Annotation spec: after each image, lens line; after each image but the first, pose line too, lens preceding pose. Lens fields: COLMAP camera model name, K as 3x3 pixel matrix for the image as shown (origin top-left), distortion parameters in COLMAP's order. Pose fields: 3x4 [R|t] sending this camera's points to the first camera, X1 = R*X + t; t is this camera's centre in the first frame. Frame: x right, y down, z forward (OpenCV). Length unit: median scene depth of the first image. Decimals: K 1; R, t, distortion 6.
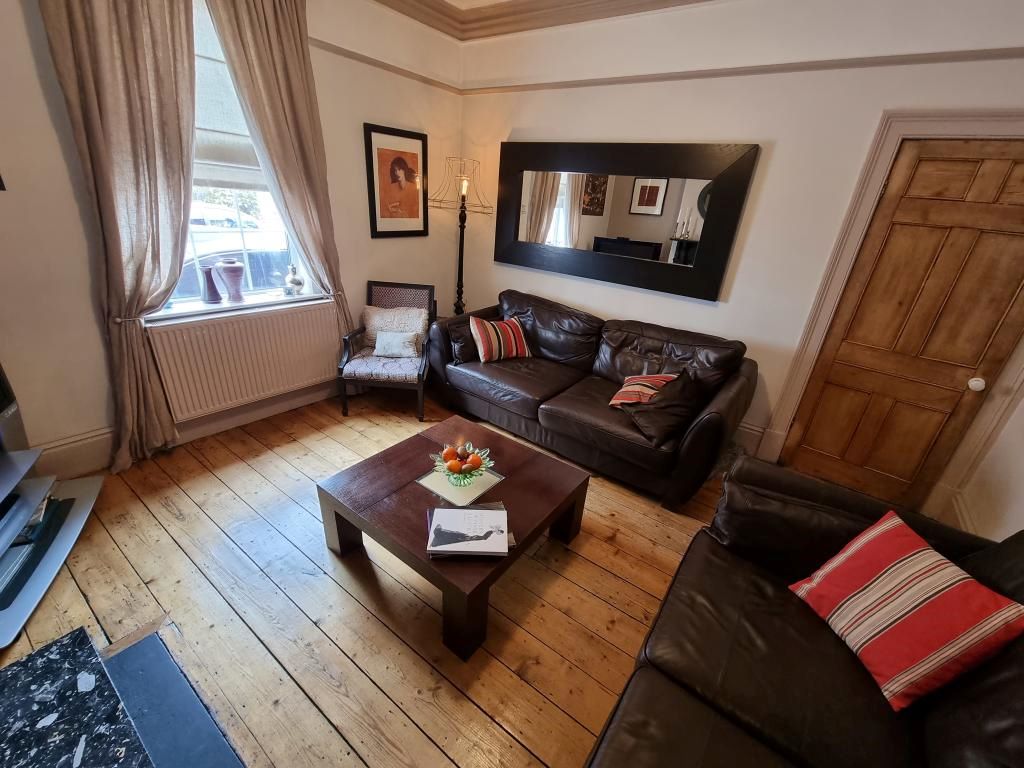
lens RADIAL K [[421.9, 0, 516.3], [0, 421.9, 389.1], [0, 0, 1]] dist [-0.010343, -0.000228]
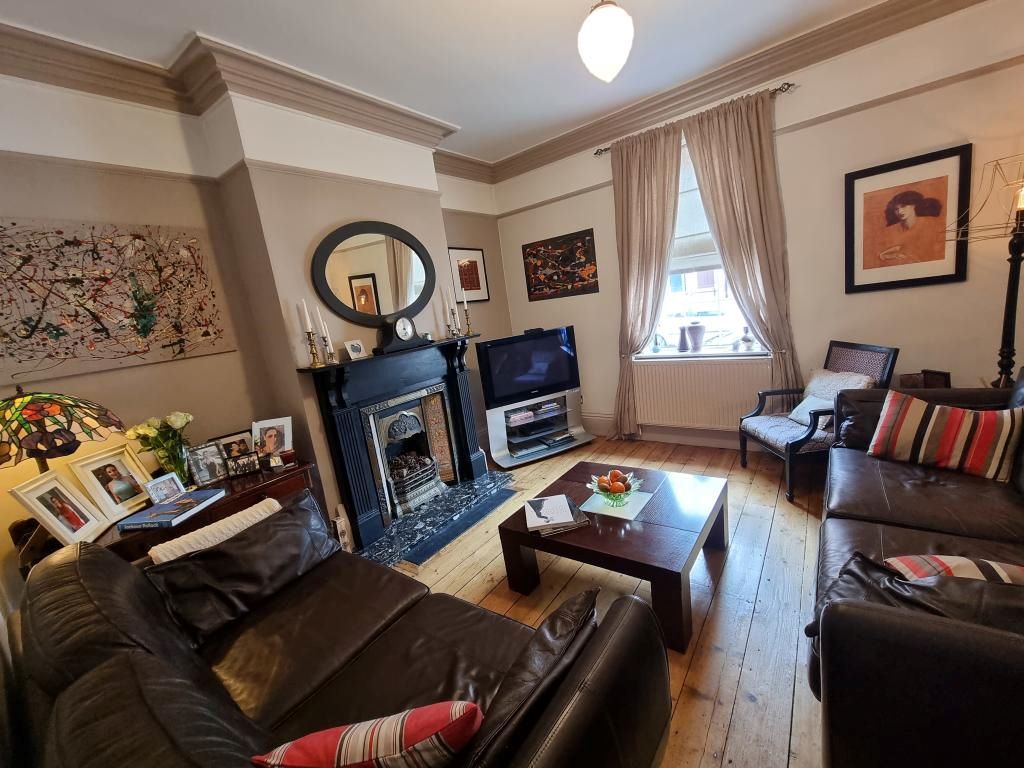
lens RADIAL K [[421.9, 0, 513.2], [0, 421.9, 382.0], [0, 0, 1]] dist [-0.010343, -0.000228]
pose [[-0.025008, 0.103441, -0.994321, 0.602982], [-0.284666, 0.952718, 0.106272, -0.081987], [0.958300, 0.285707, 0.005621, 0.404596]]
